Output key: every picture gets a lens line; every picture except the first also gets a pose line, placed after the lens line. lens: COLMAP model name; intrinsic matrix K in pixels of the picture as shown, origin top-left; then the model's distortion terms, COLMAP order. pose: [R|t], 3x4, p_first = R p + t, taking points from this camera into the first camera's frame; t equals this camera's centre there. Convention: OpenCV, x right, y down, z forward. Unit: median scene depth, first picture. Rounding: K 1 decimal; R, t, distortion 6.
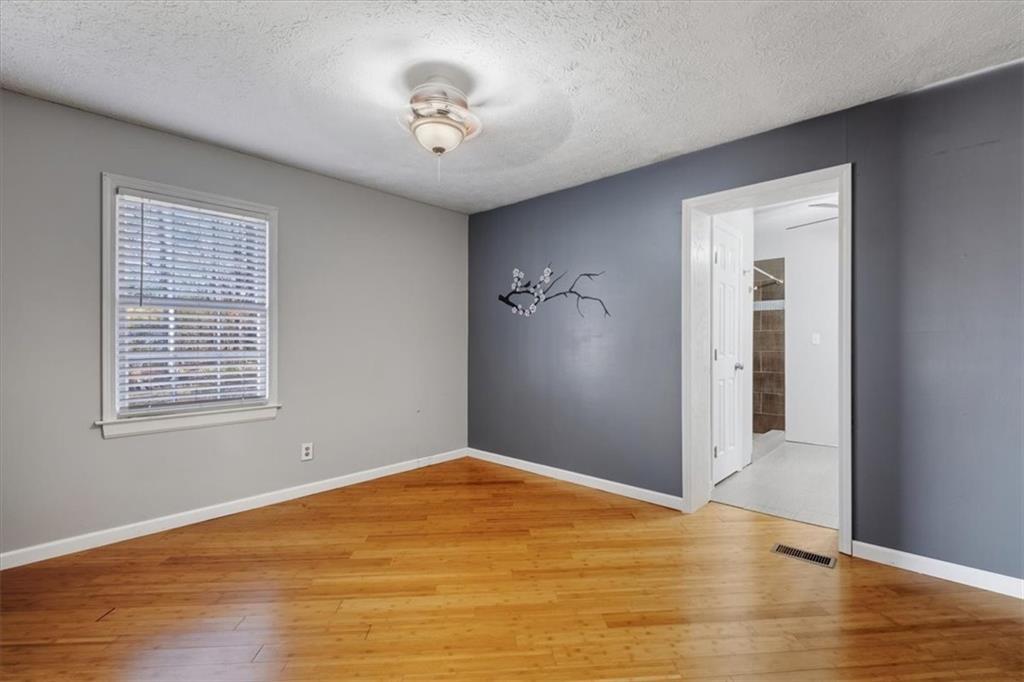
lens RADIAL K [[444.1, 0, 508.5], [0, 444.1, 340.5], [0, 0, 1]] dist [-0.003222, -0.000626]
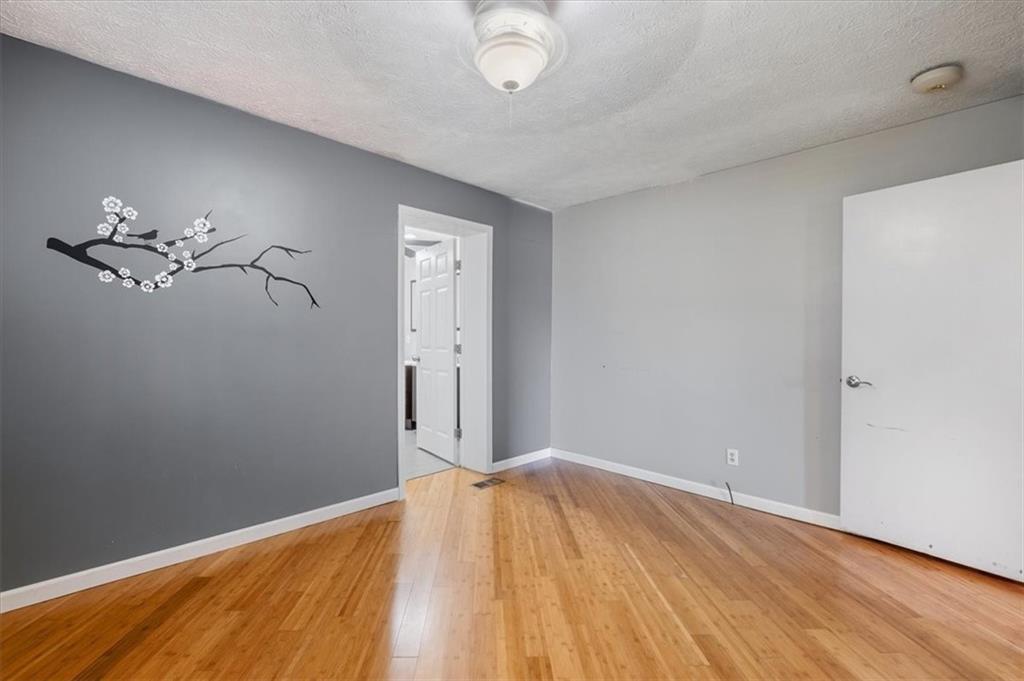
lens RADIAL K [[444.1, 0, 510.5], [0, 444.1, 337.9], [0, 0, 1]] dist [-0.003222, -0.000626]
pose [[0.035750, -0.002201, 0.999358, -0.514043], [-0.011627, 0.999929, 0.002618, -0.004559], [-0.999293, -0.011713, 0.035722, 0.551452]]
